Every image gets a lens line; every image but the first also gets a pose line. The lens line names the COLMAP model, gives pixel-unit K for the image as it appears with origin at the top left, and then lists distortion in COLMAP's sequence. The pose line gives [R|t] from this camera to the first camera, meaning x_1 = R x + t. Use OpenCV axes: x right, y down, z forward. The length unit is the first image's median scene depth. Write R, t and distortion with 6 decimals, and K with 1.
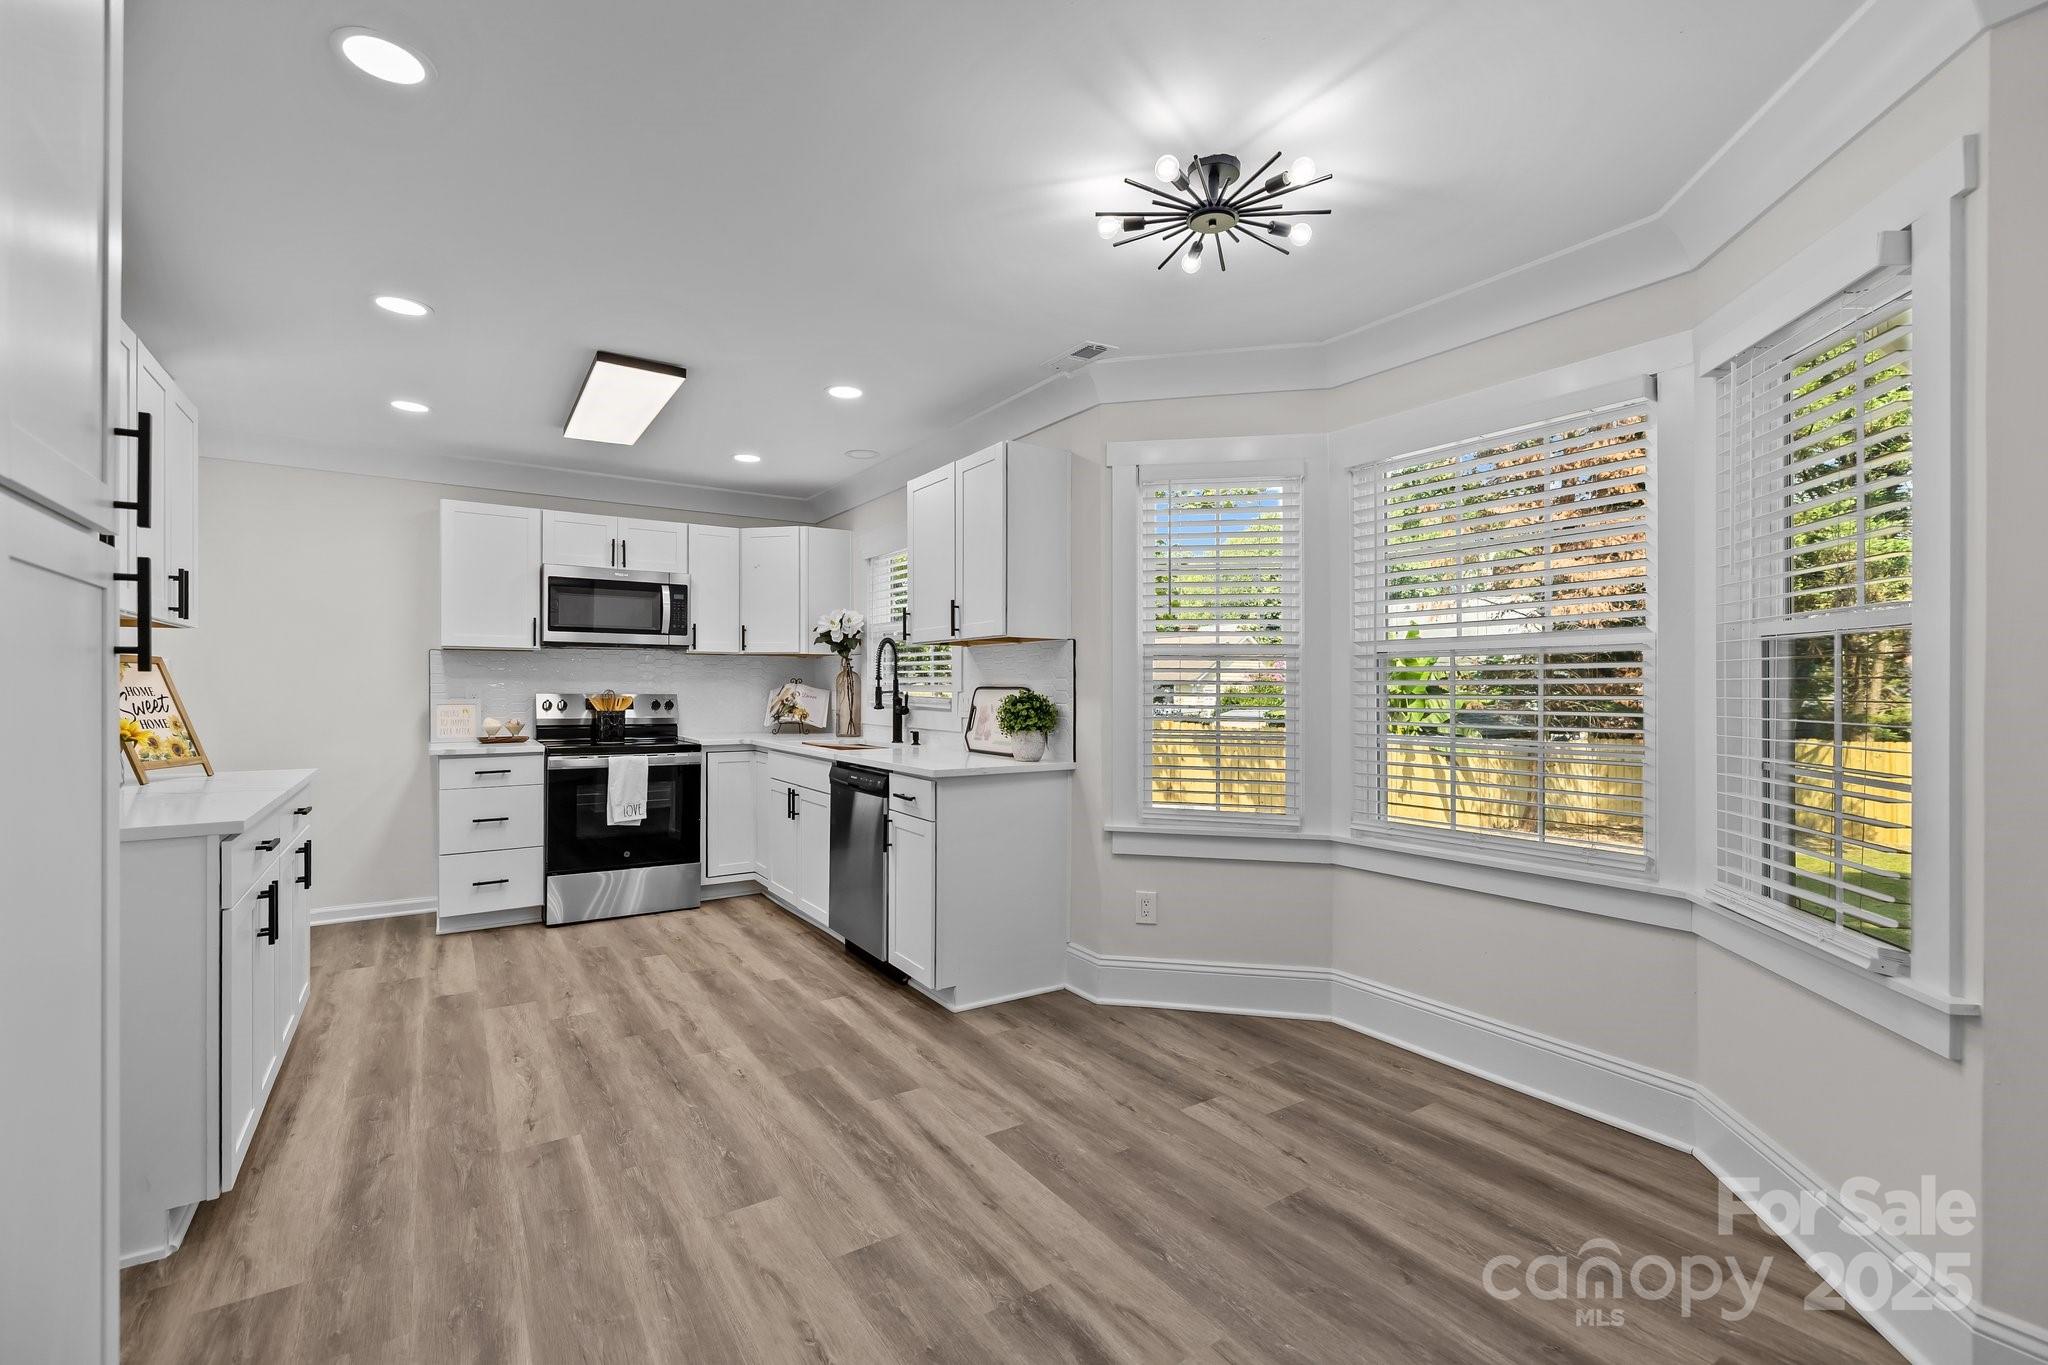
lens RADIAL K [[882.9, 0, 1013.4], [0, 882.9, 688.0], [0, 0, 1]] dist [-0.000980, -0.000023]
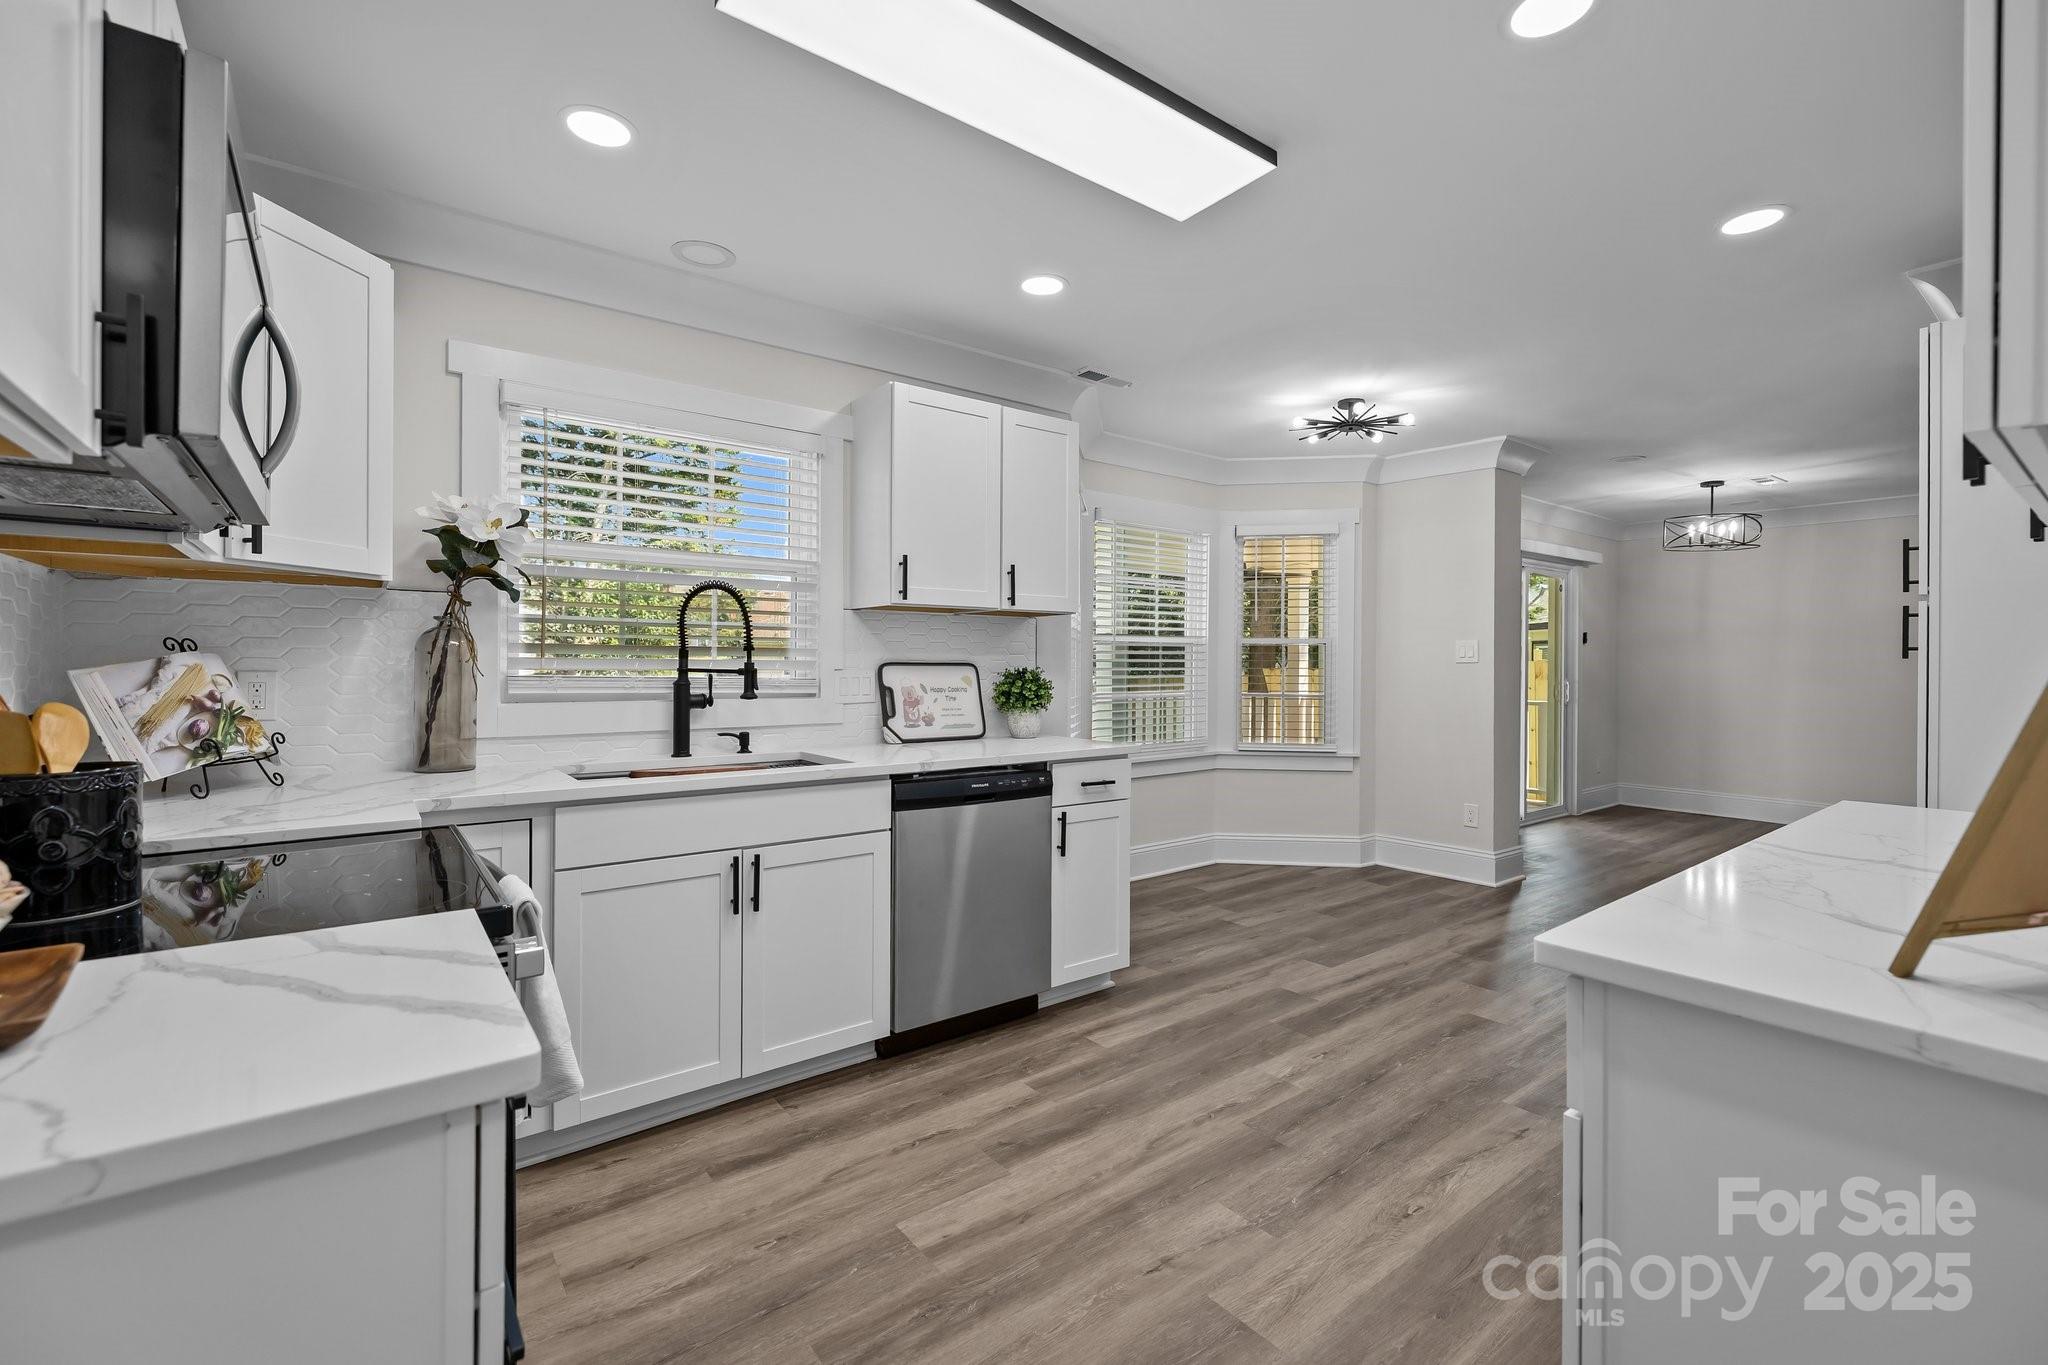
lens RADIAL K [[875.8, 0, 1020.4], [0, 875.8, 664.8], [0, 0, 1]] dist [-0.000169, 0.000033]
pose [[-0.069257, -0.003971, 0.997591, -0.787885], [-0.002542, 0.999990, 0.003805, -0.002663], [-0.997596, -0.002272, -0.069266, 0.875707]]
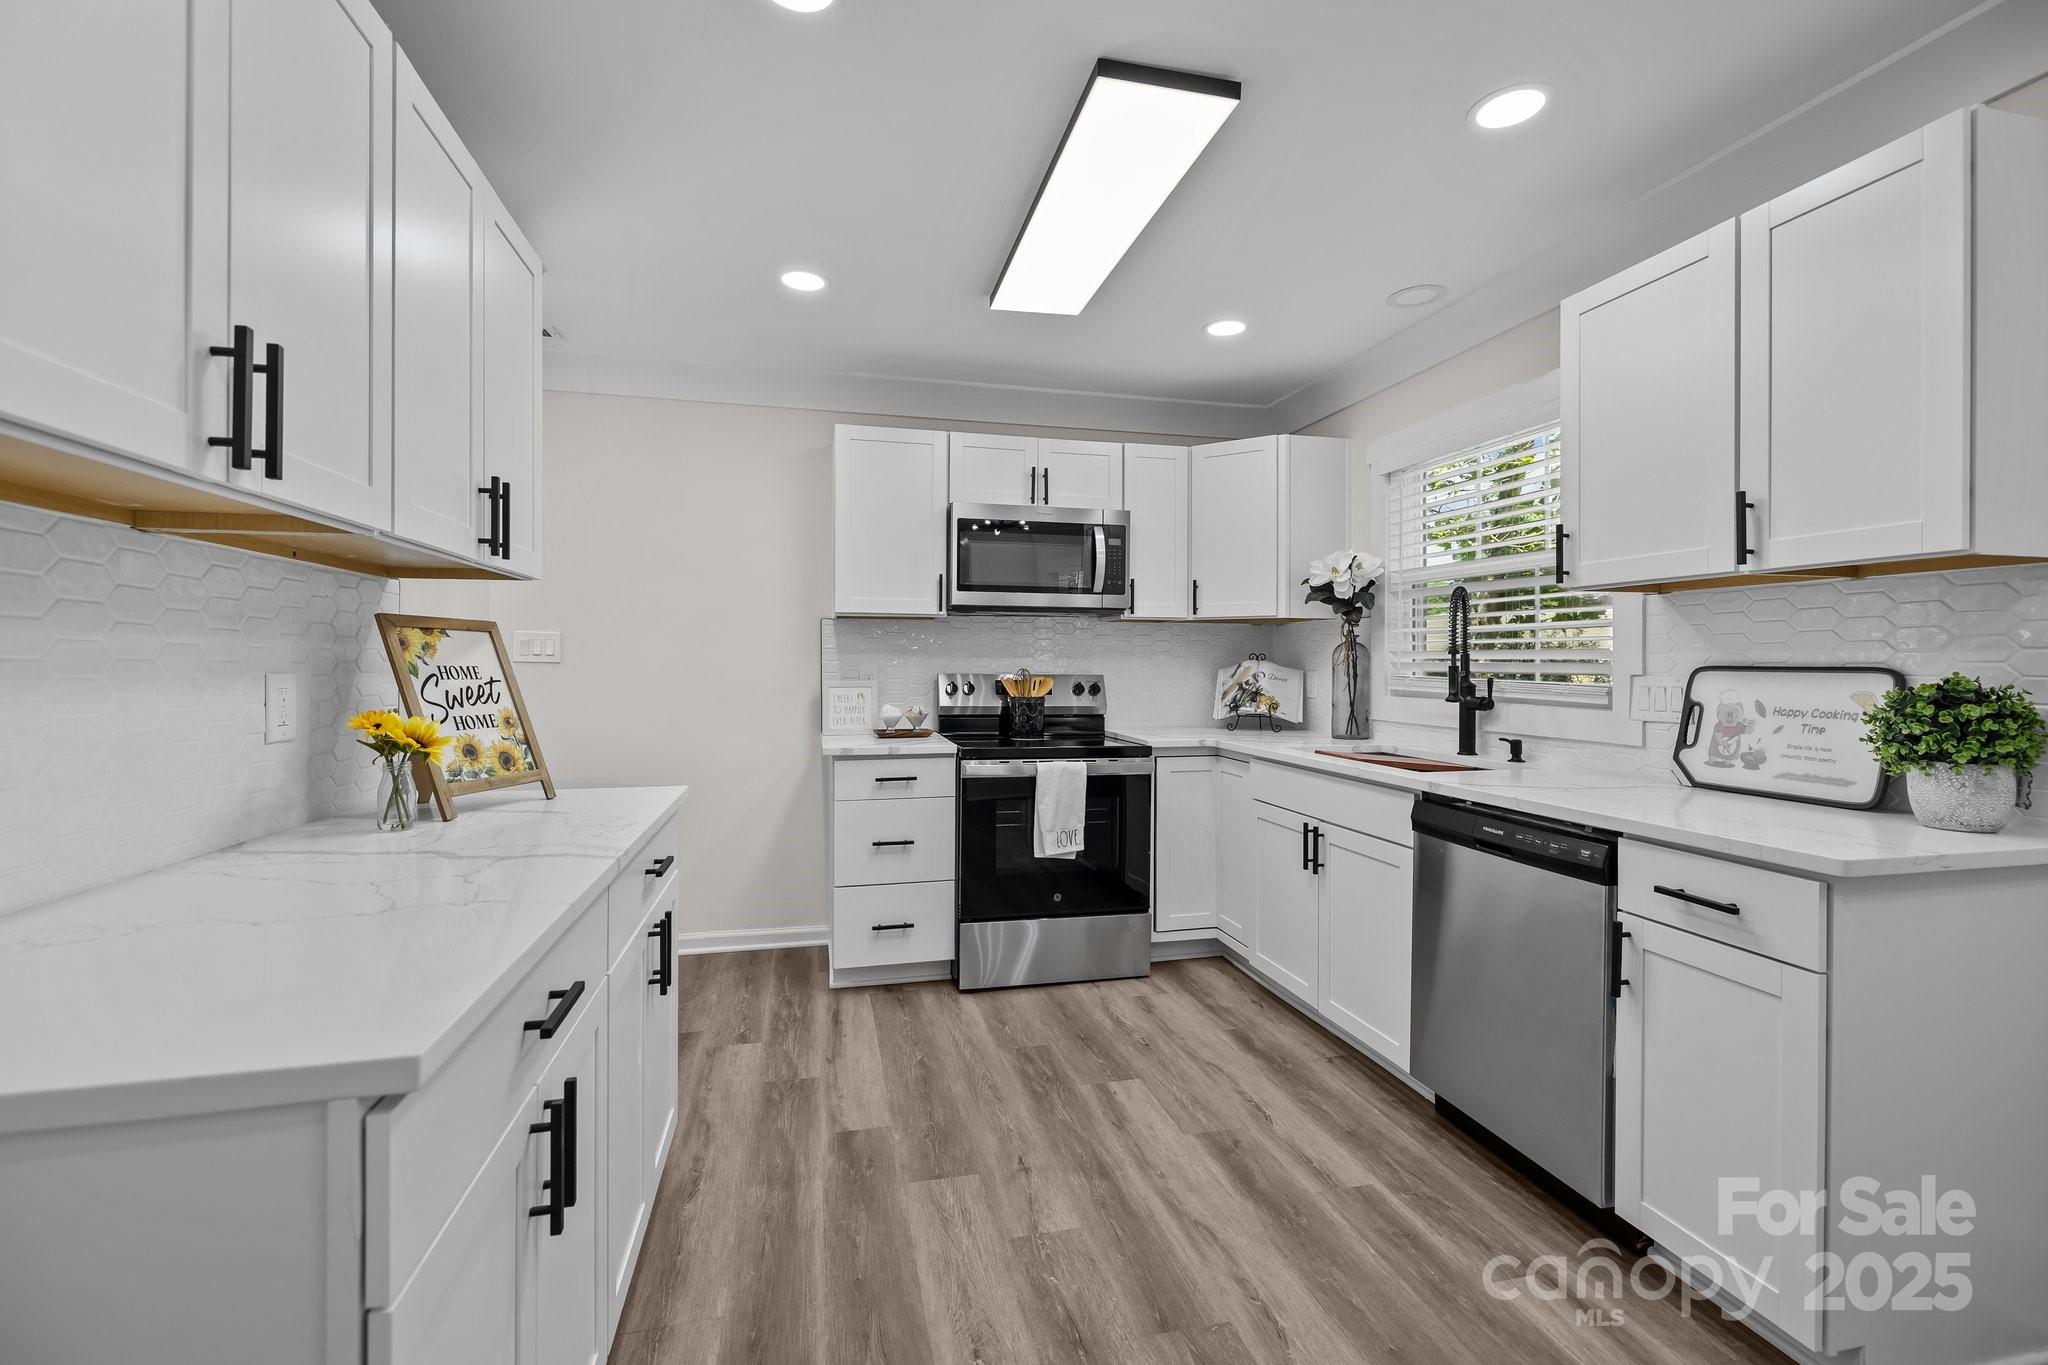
lens RADIAL K [[875.8, 0, 1020.4], [0, 875.8, 664.8], [0, 0, 1]] dist [-0.000169, 0.000033]
pose [[0.940195, 0.001303, -0.340633, -0.233863], [-0.001420, 0.999999, -0.000094, -0.001608], [0.340633, 0.000573, 0.940196, 0.332422]]
